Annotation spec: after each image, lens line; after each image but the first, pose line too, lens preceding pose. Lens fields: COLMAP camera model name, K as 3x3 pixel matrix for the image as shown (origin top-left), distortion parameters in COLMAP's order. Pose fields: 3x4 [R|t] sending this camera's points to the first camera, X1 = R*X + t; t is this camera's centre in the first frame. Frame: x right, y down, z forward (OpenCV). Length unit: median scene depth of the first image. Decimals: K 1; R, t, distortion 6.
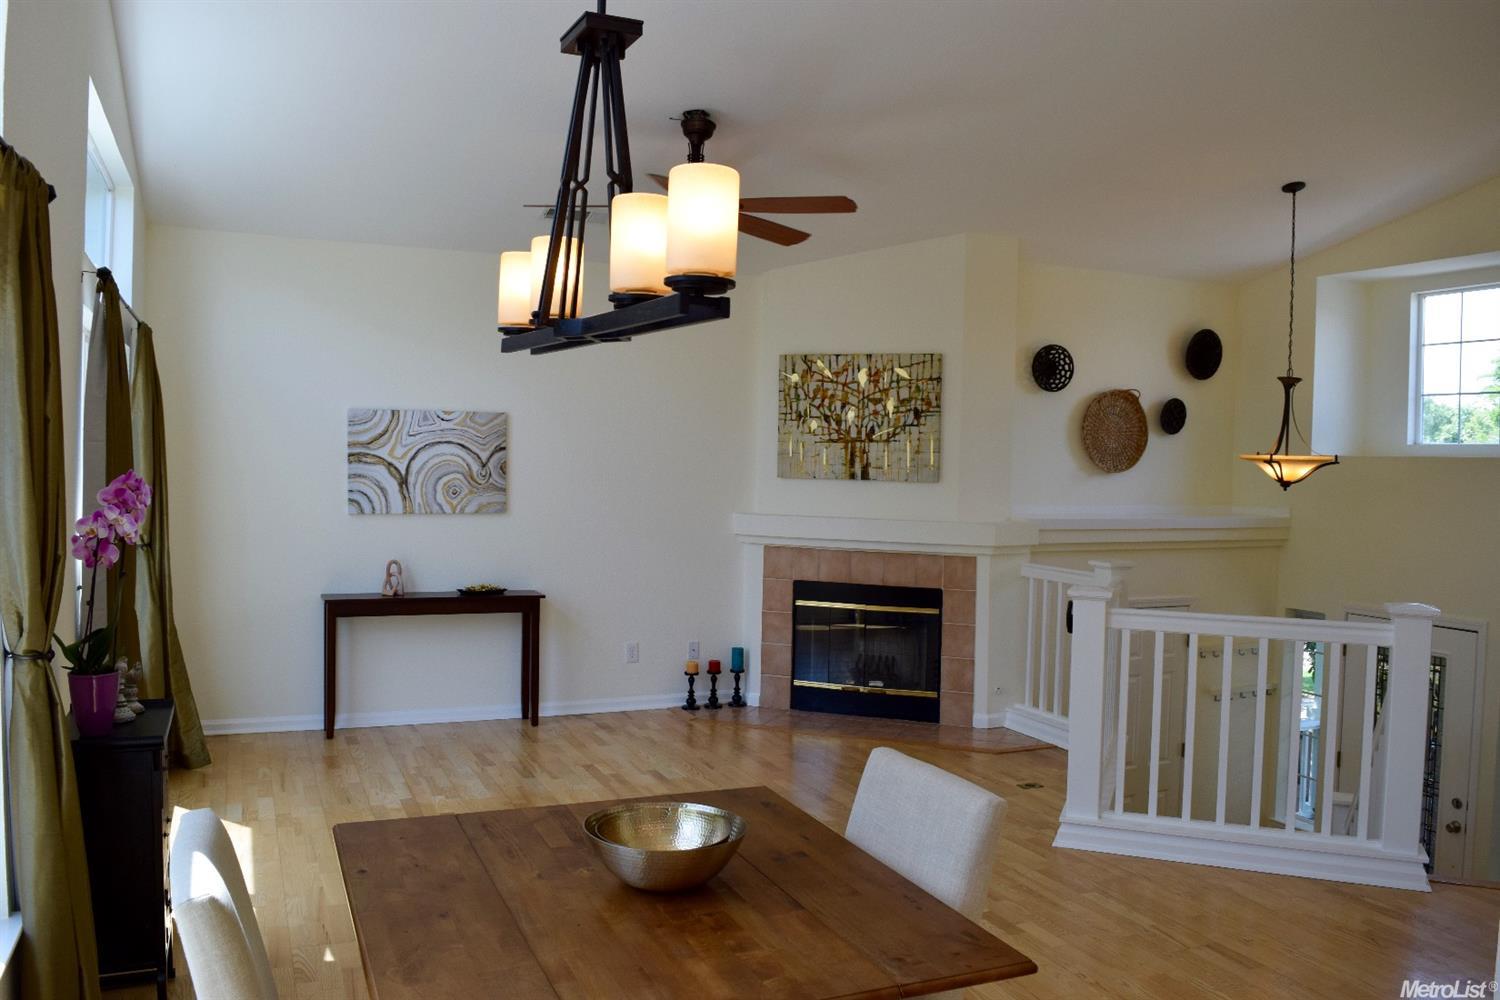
lens RADIAL K [[1185.5, 0, 744.3], [0, 1185.5, 501.4], [0, 0, 1]] dist [-0.083498, 0.005553]
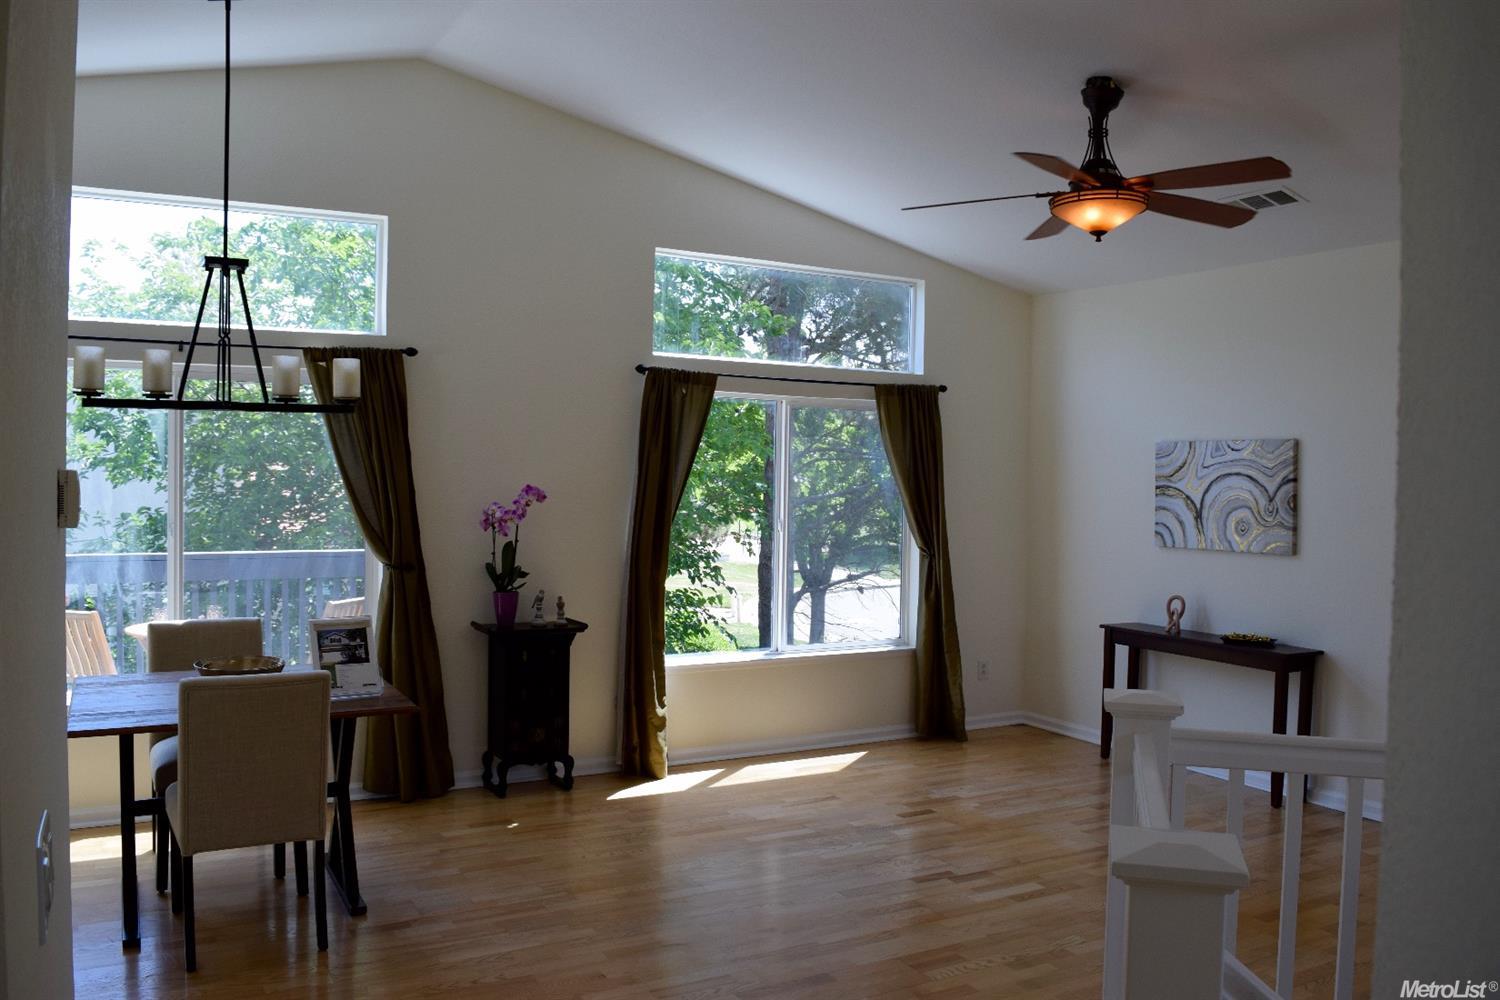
lens RADIAL K [[1185.5, 0, 742.2], [0, 1185.5, 497.2], [0, 0, 1]] dist [-0.083498, 0.005553]
pose [[0.097857, 0.003080, -0.995196, 0.626341], [-0.047151, 0.998887, -0.001545, -0.012726], [0.994083, 0.047076, 0.097894, 0.538098]]
